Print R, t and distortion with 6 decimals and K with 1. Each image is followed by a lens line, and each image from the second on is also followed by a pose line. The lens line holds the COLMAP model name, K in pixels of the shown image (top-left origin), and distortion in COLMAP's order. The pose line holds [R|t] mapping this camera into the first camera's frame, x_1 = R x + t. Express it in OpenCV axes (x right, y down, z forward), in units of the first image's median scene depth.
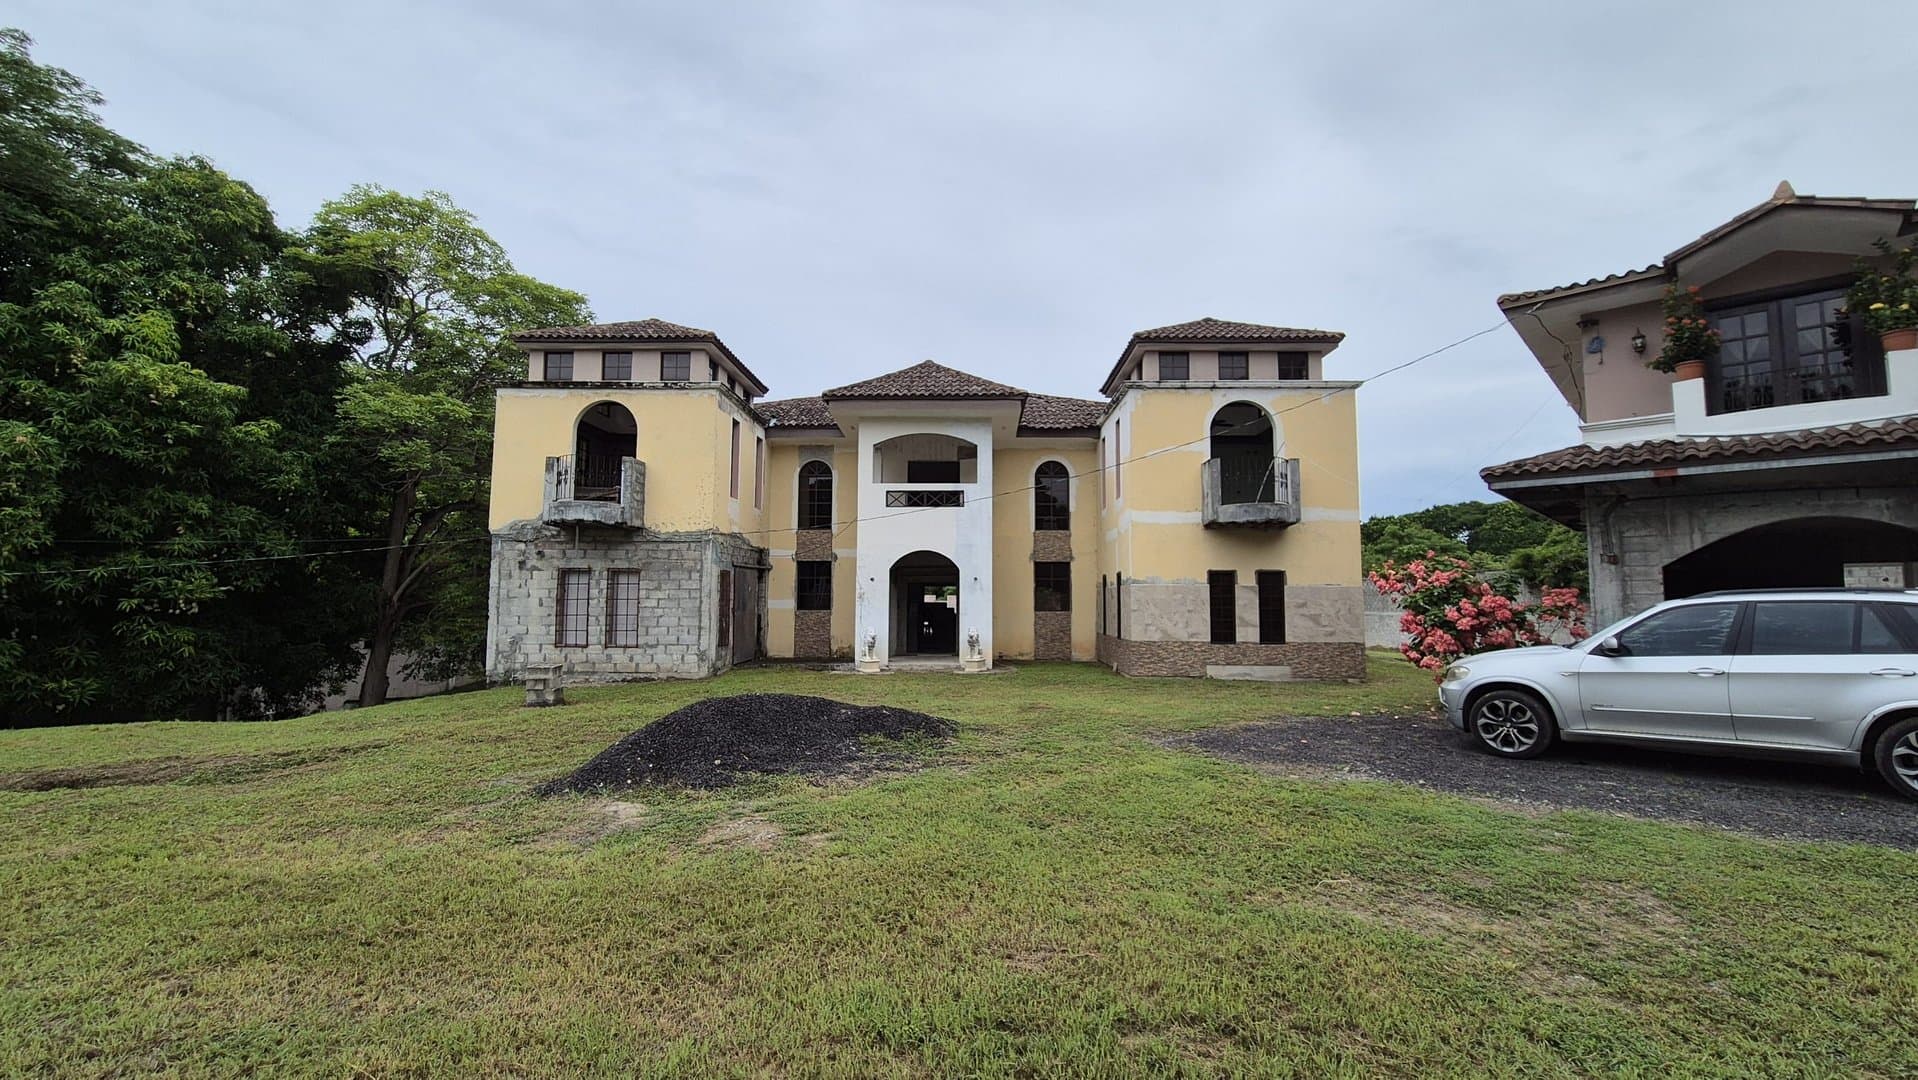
lens RADIAL K [[785.9, 0, 964.5], [0, 785.9, 539.5], [0, 0, 1]] dist [-0.000109, 0.000550]
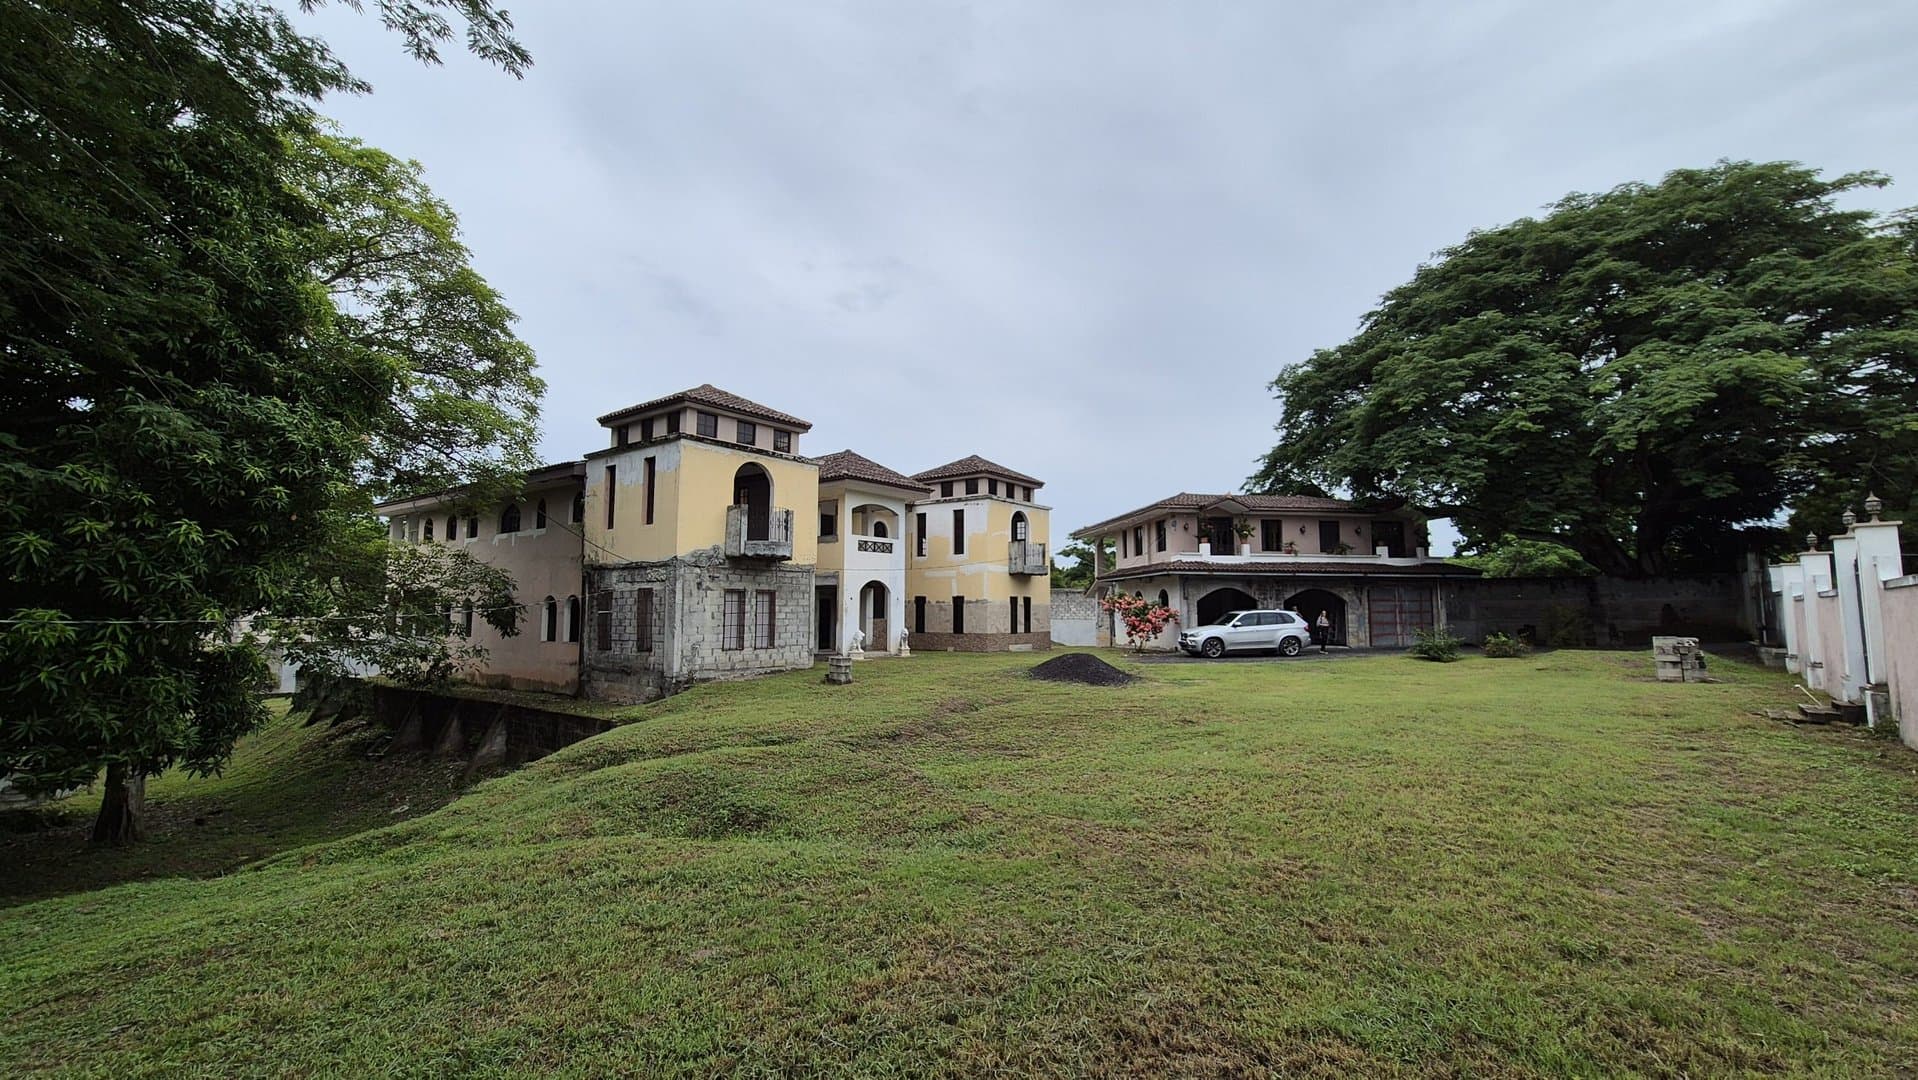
lens RADIAL K [[785.2, 0, 964.6], [0, 785.2, 543.1], [0, 0, 1]] dist [-0.002162, -0.000449]
pose [[0.592447, 0.065371, 0.802953, -1.314679], [-0.062678, 0.997421, -0.034957, -0.017519], [-0.803167, -0.029617, 0.595017, -0.069822]]
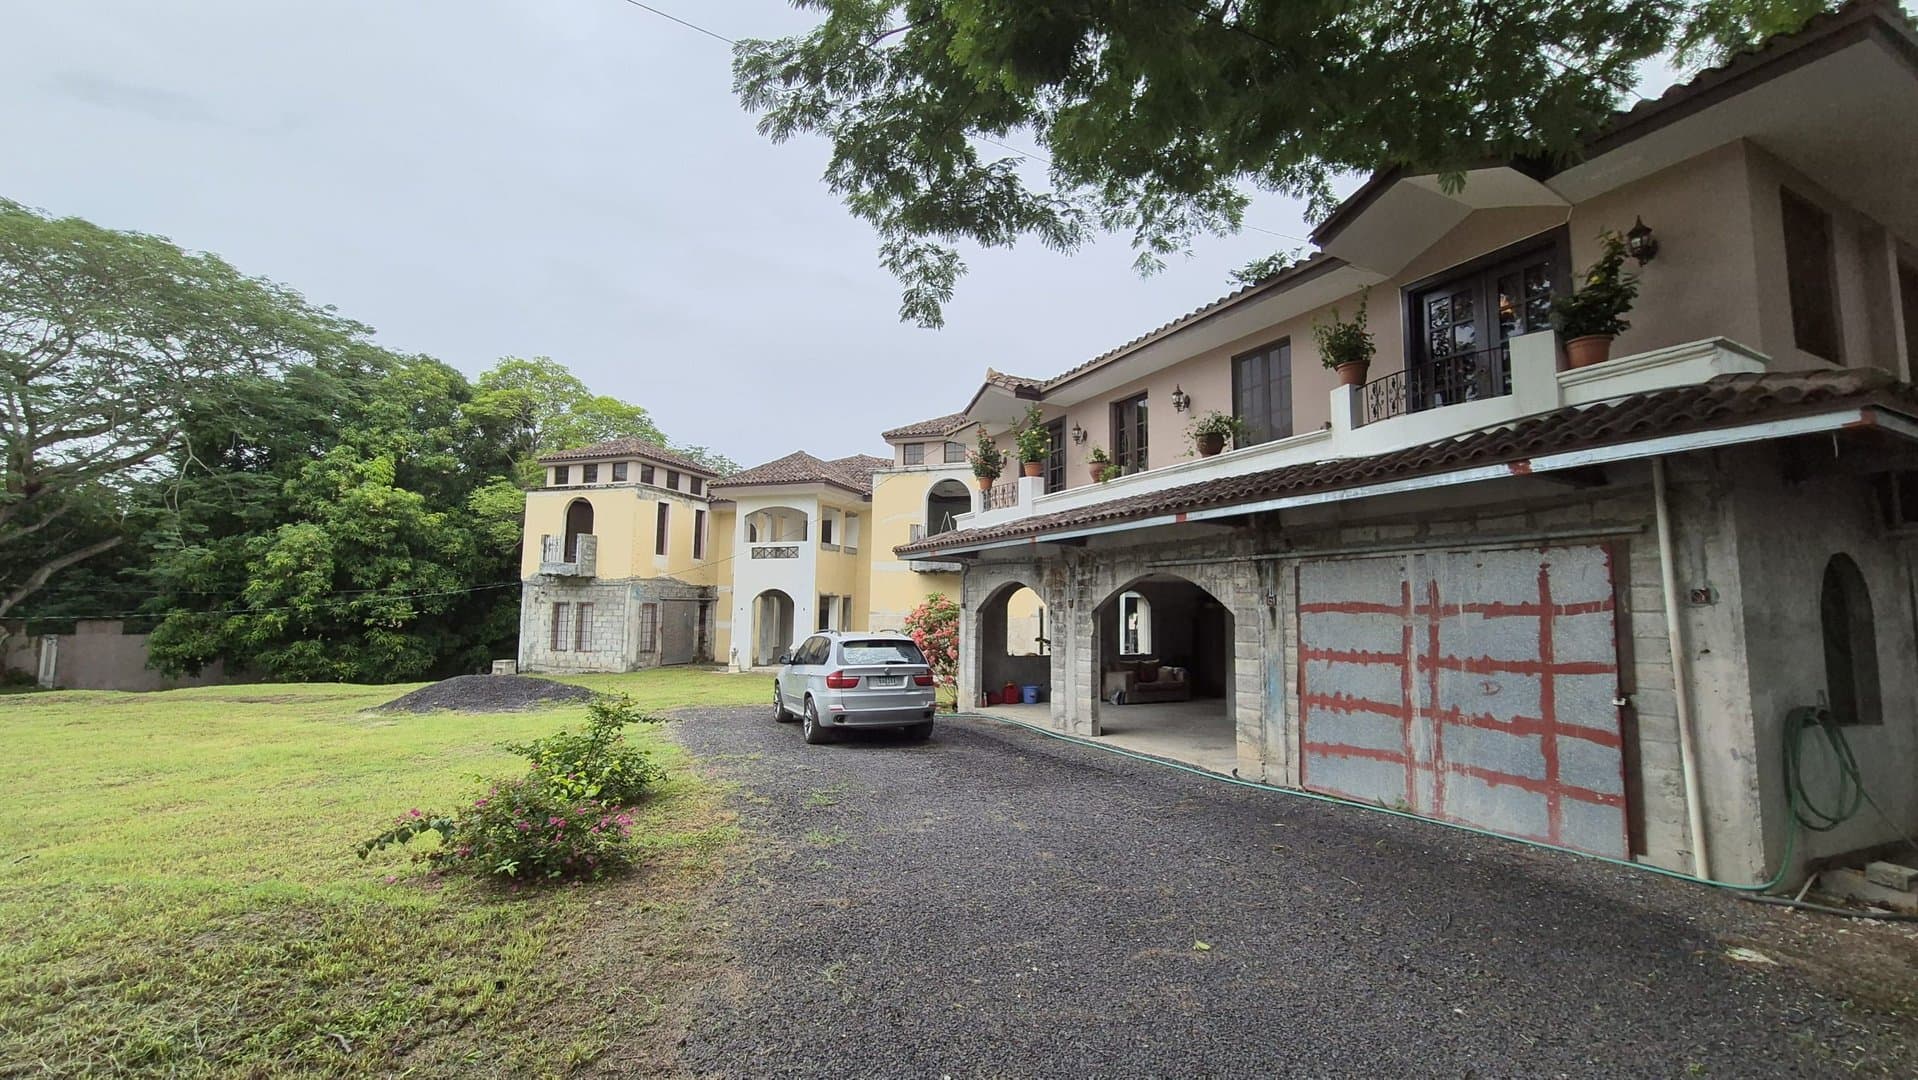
lens RADIAL K [[785.0, 0, 962.3], [0, 785.0, 538.4], [0, 0, 1]] dist [0.000111, 0.000171]
pose [[0.947440, -0.023893, -0.319041, 0.803315], [0.017741, 0.999597, -0.022177, -0.043916], [0.319442, 0.015351, 0.947481, -0.268528]]
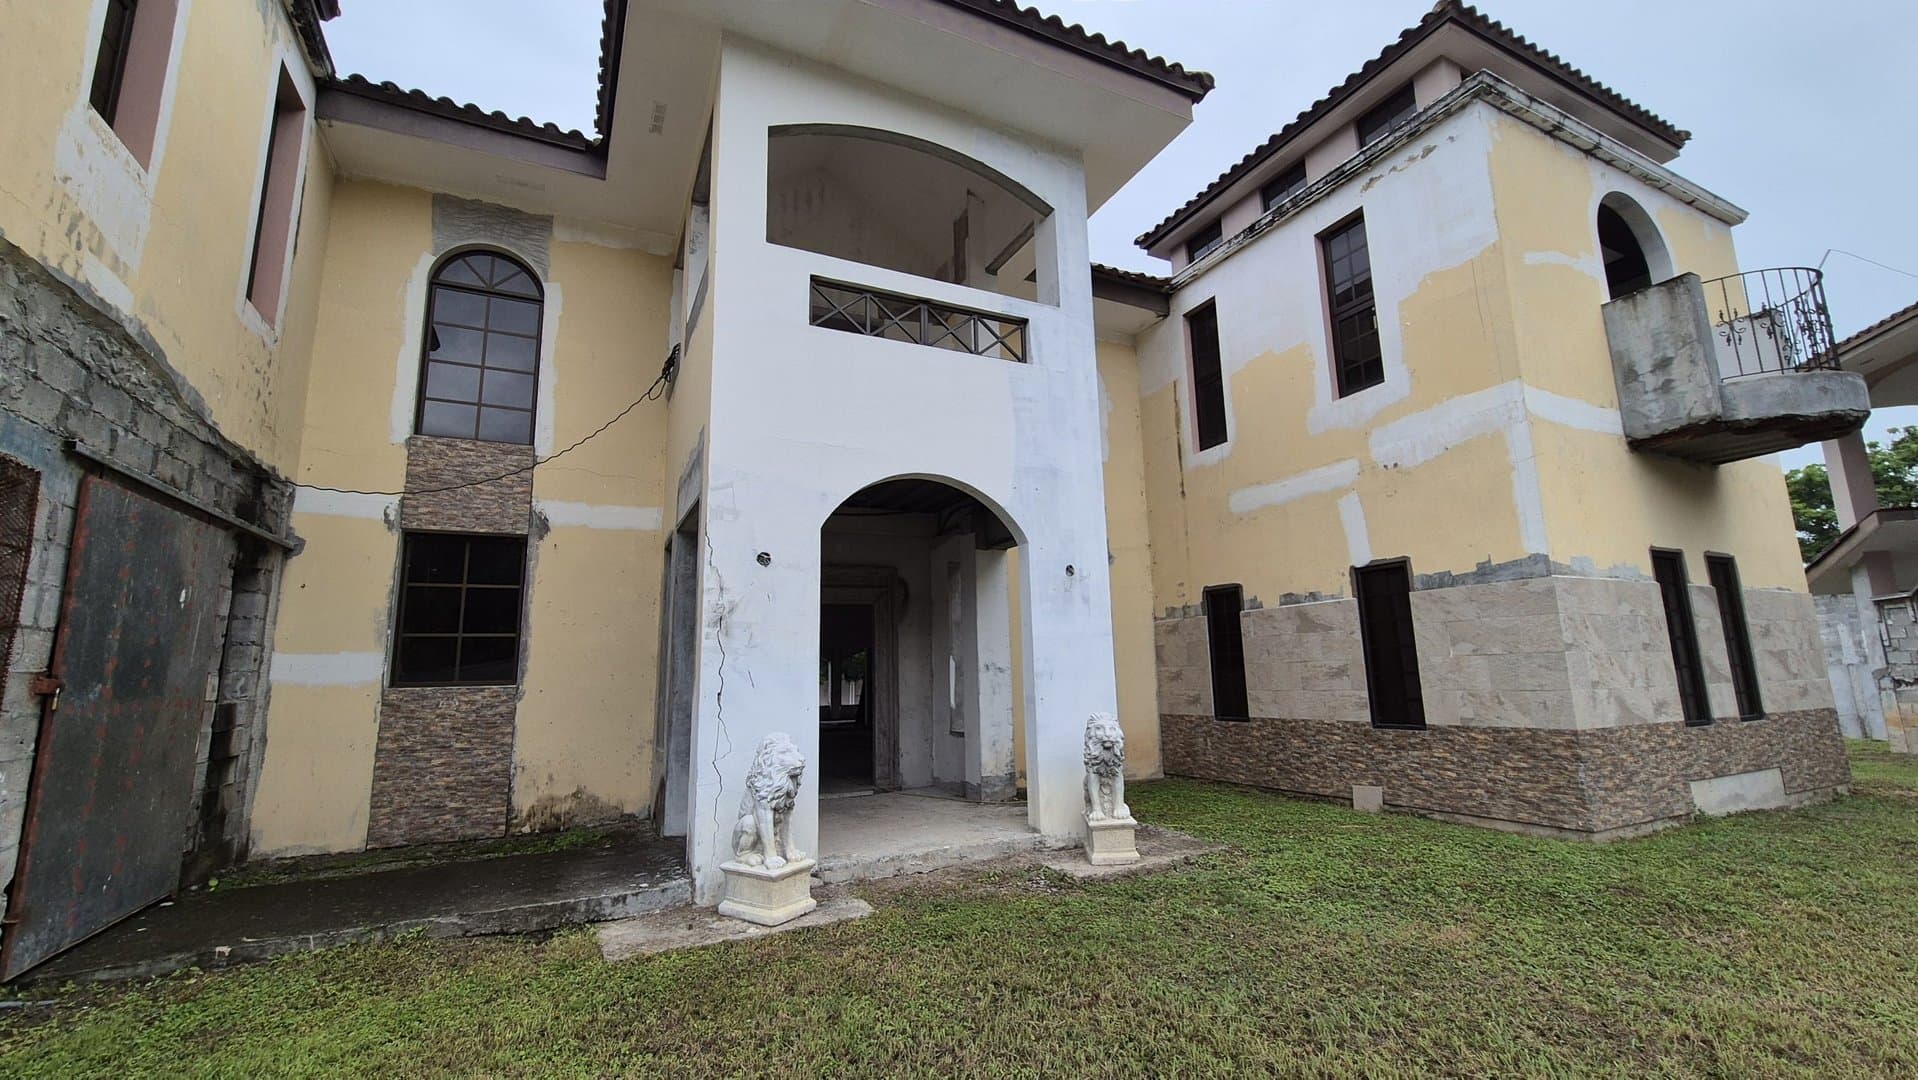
lens RADIAL K [[785.9, 0, 964.5], [0, 785.9, 539.5], [0, 0, 1]] dist [-0.000109, 0.000550]
pose [[0.886858, 0.054393, 0.458829, -0.200307], [-0.007021, 0.994518, -0.104327, 0.079664], [-0.461988, 0.089302, 0.882379, 0.785229]]
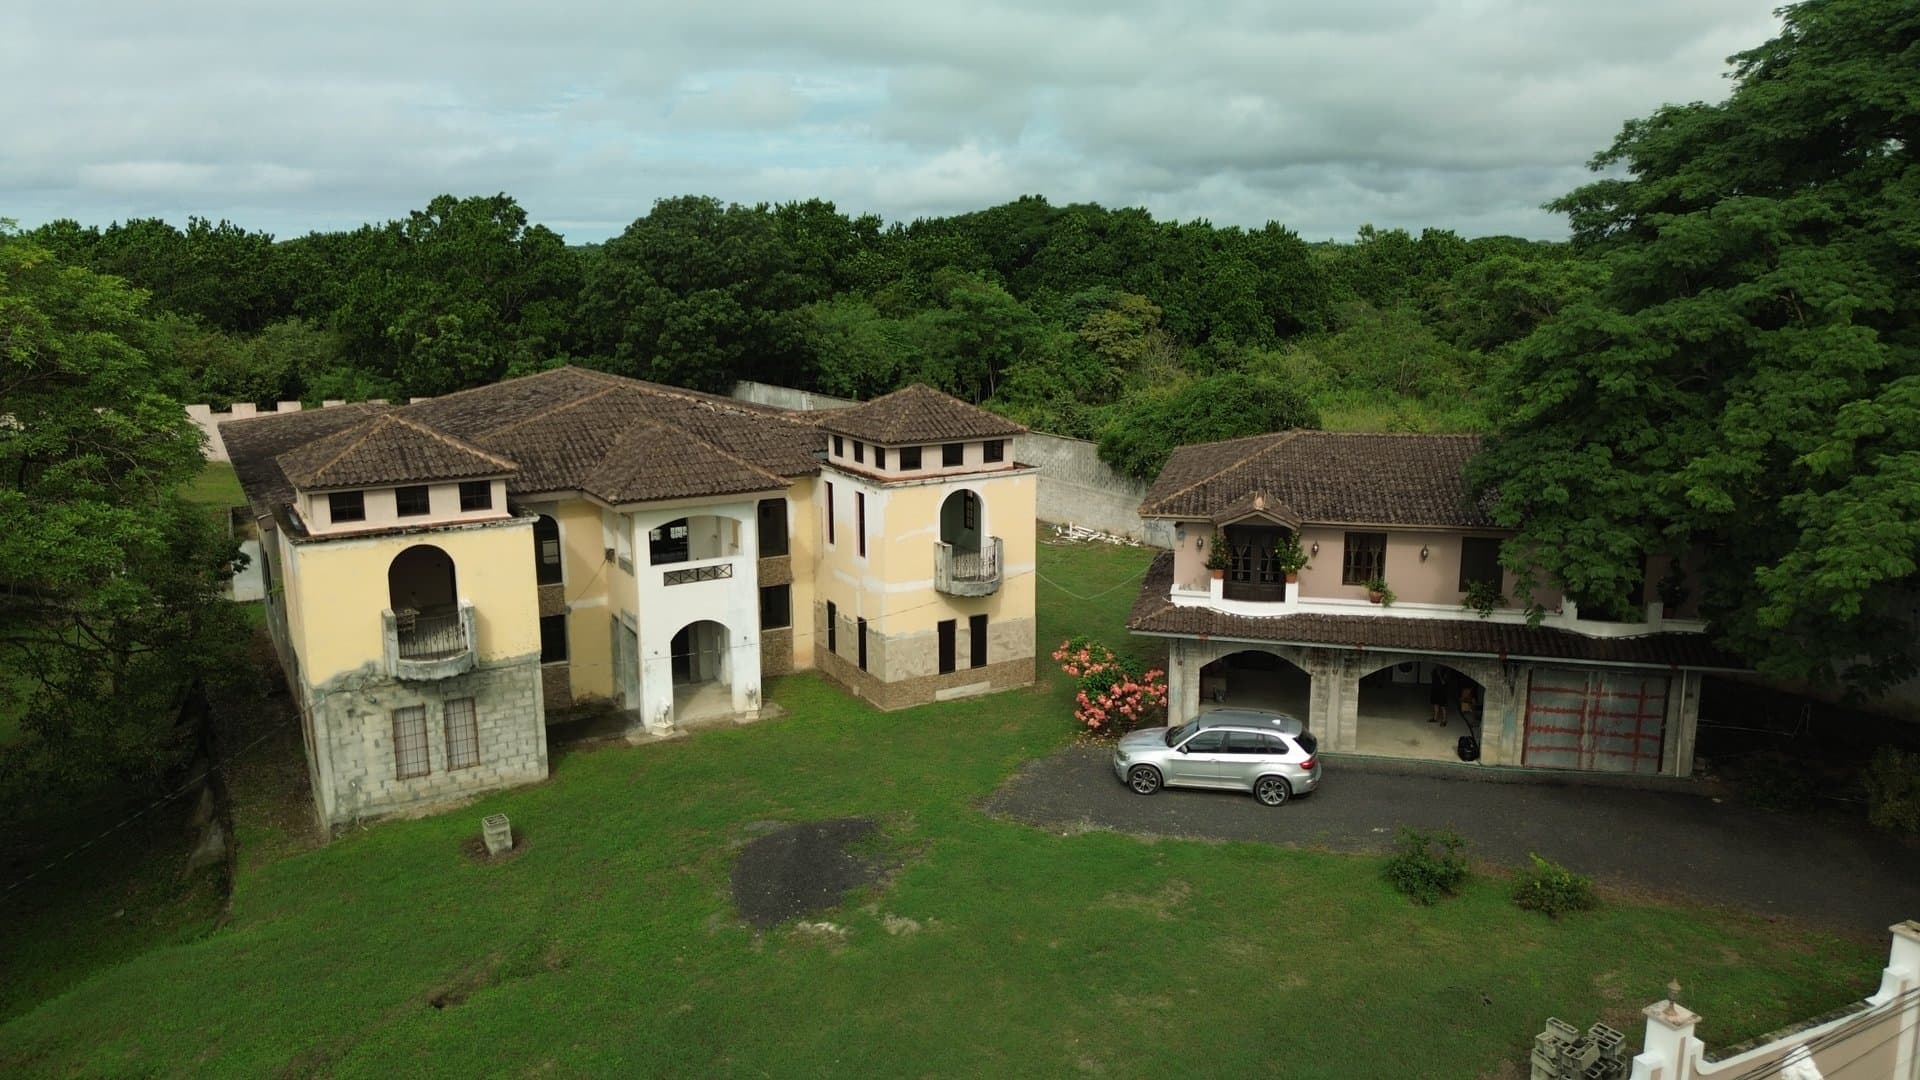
lens RADIAL K [[1350.4, 0, 975.0], [0, 1350.4, 534.9], [0, 0, 1]] dist [0.082783, -0.100793]
pose [[0.853845, -0.115401, 0.507573, -0.747798], [-0.032971, 0.961166, 0.273994, -0.705552], [-0.519481, -0.250684, 0.816882, -0.817654]]
